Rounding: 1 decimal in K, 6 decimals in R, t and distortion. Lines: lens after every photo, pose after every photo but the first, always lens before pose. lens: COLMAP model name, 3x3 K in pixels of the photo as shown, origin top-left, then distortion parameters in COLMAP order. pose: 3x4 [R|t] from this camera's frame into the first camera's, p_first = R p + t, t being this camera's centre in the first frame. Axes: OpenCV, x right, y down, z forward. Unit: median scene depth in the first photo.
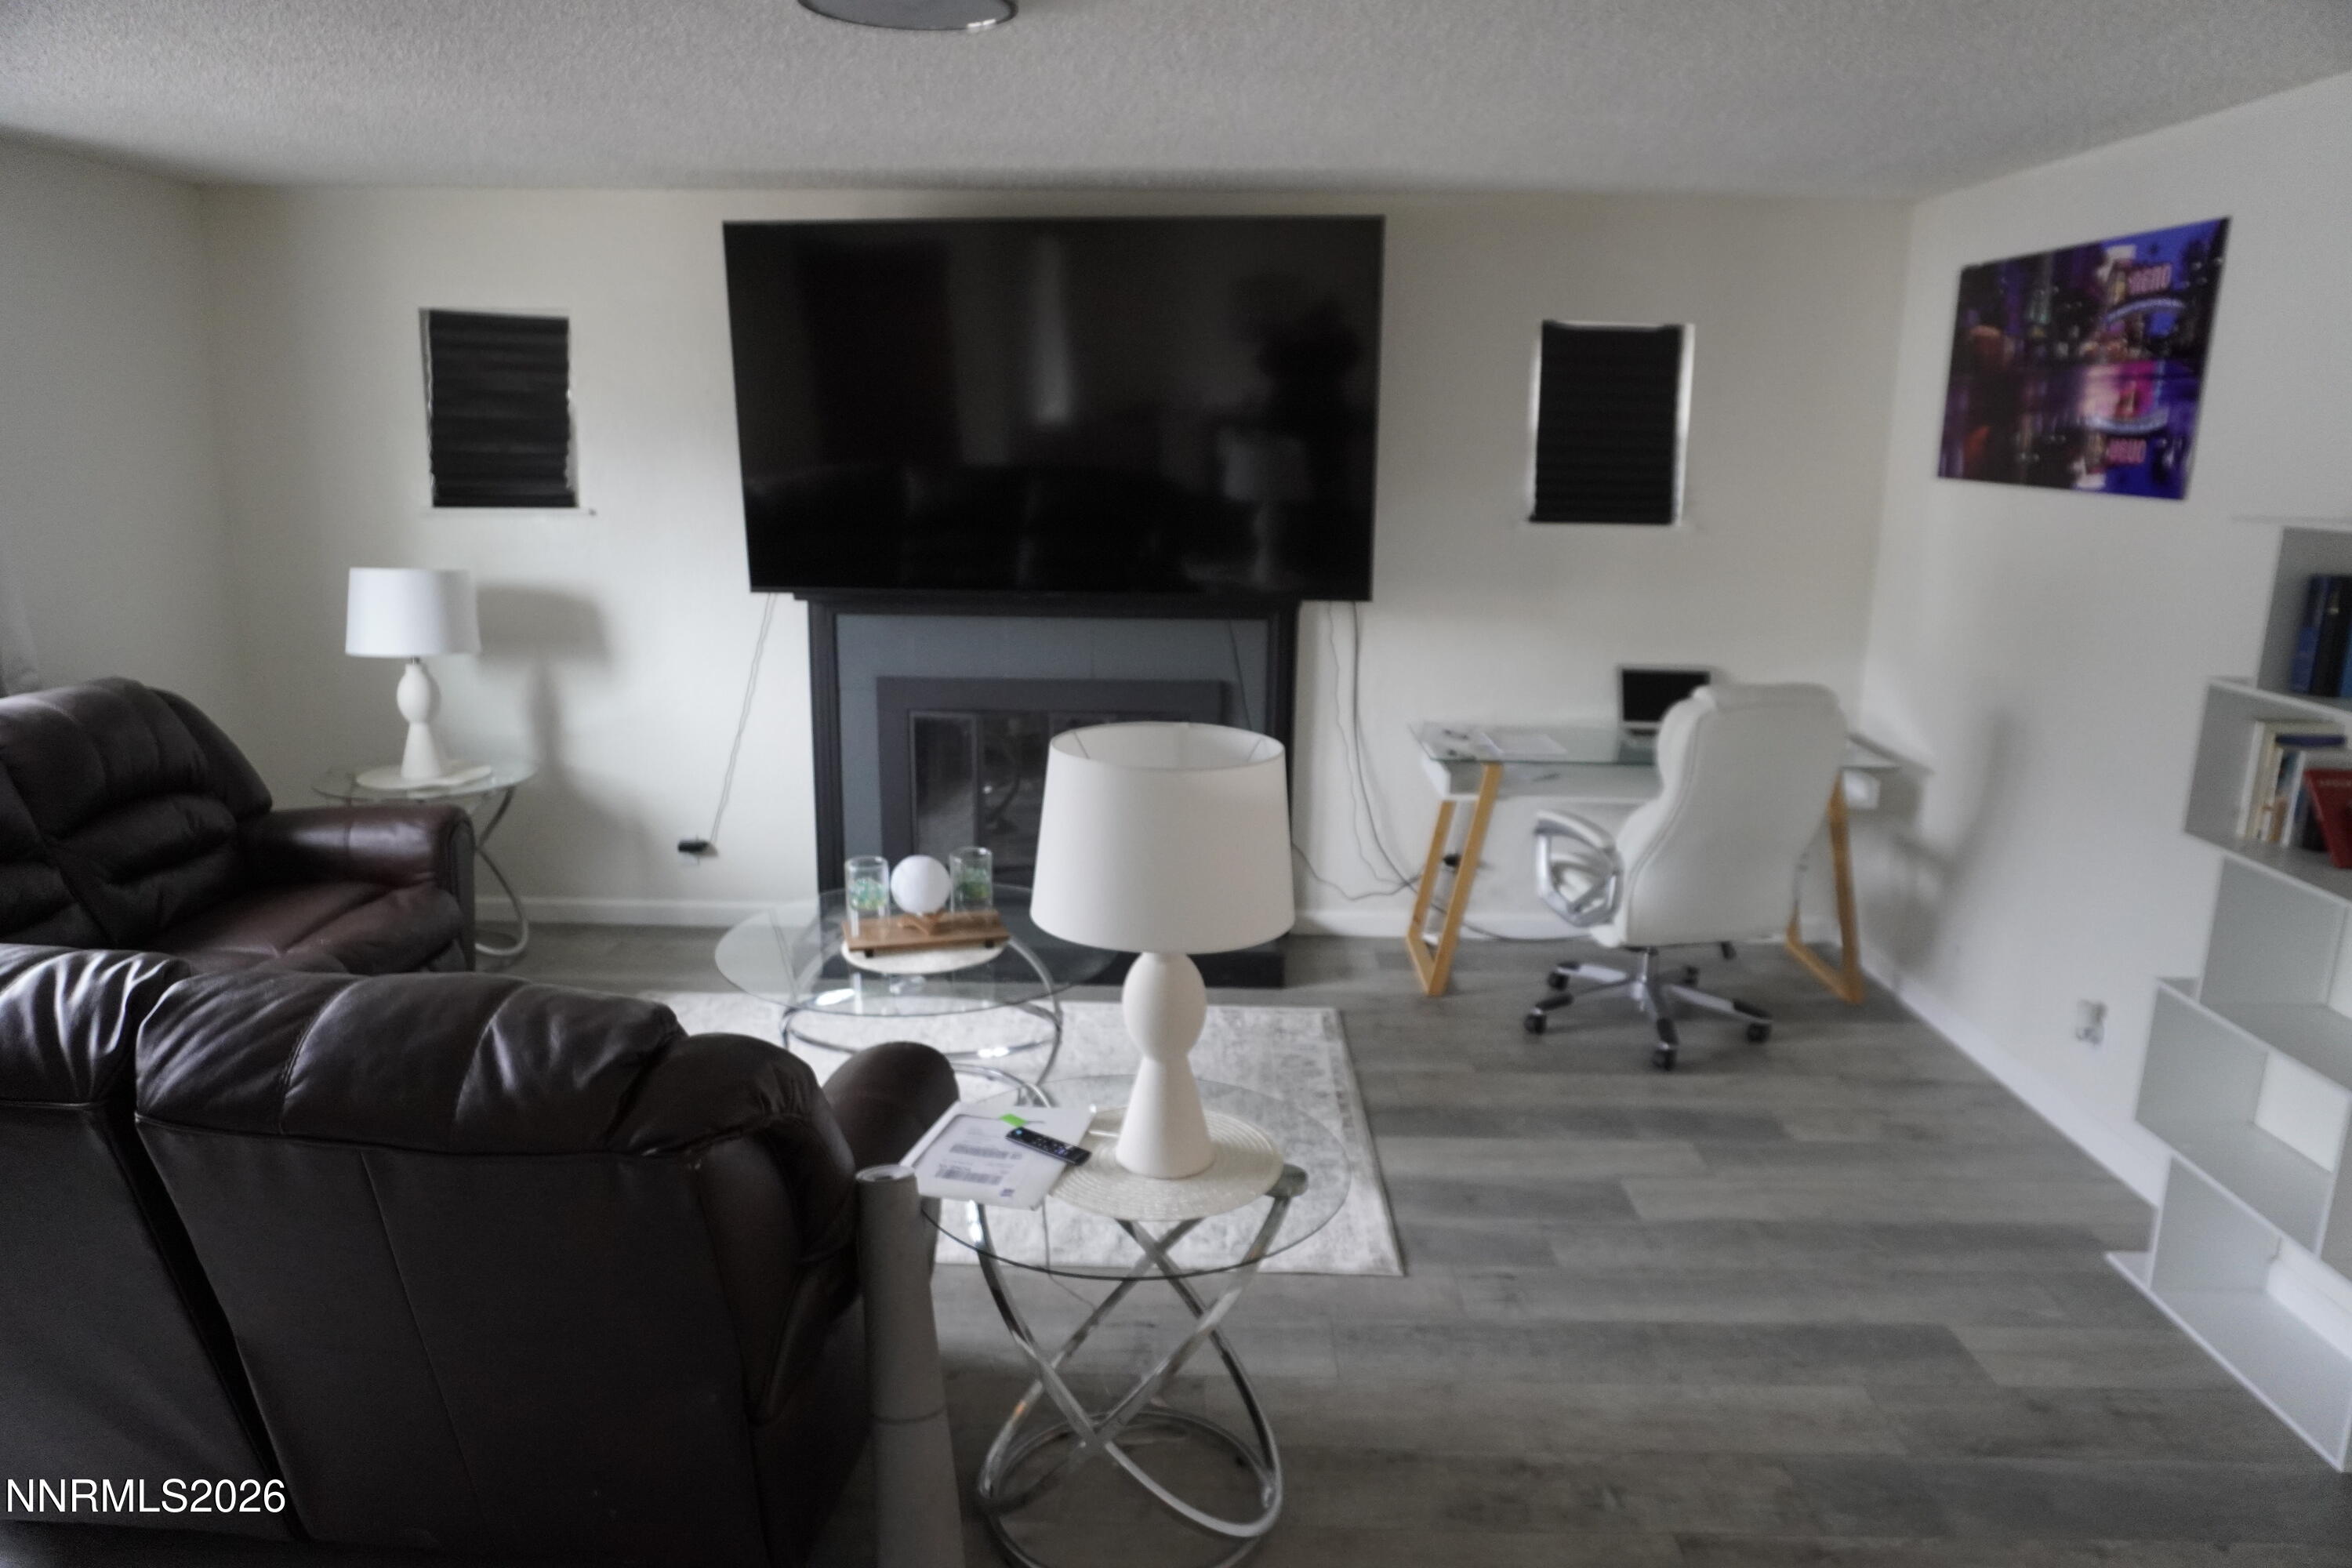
lens RADIAL K [[1575.6, 0, 1174.7], [0, 1575.6, 780.0], [0, 0, 1]] dist [-0.050271, 0.035309]
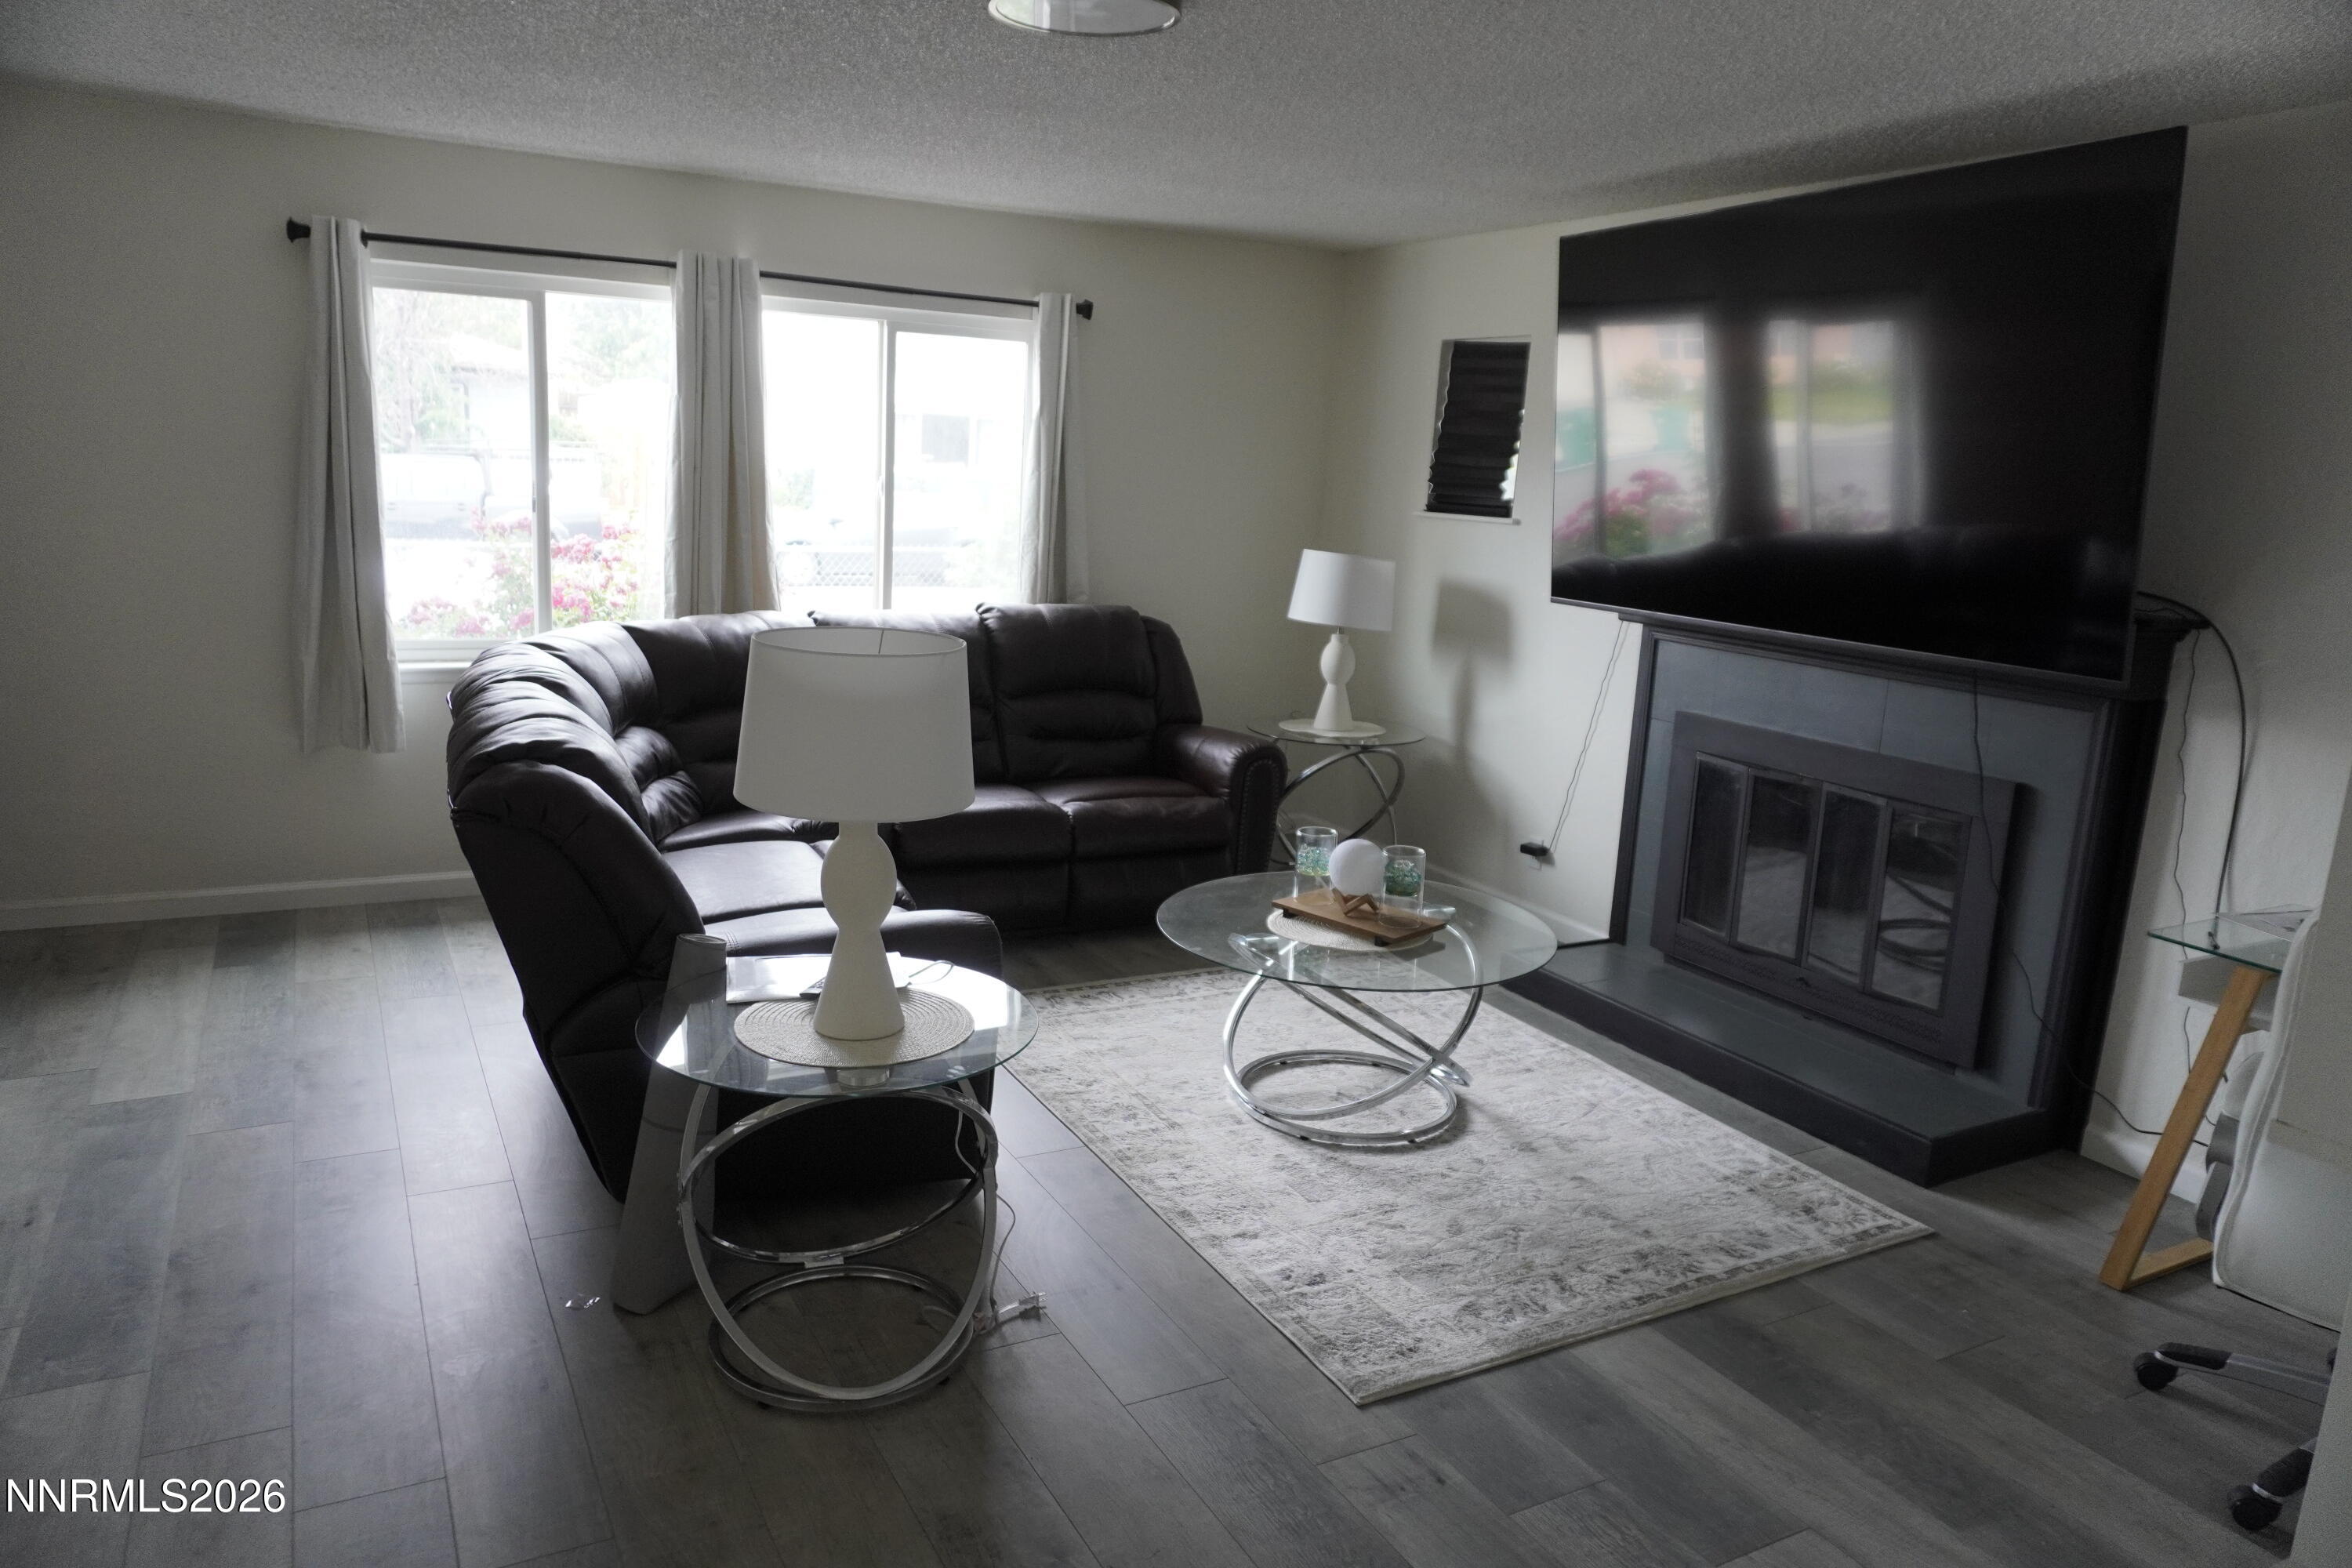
lens RADIAL K [[1575.6, 0, 1188.1], [0, 1575.6, 782.3], [0, 0, 1]] dist [-0.050271, 0.035309]
pose [[0.485676, 0.182333, -0.854911, 0.503310], [-0.230301, 0.970141, 0.076074, -0.029702], [0.843256, 0.159940, 0.513166, 0.303784]]
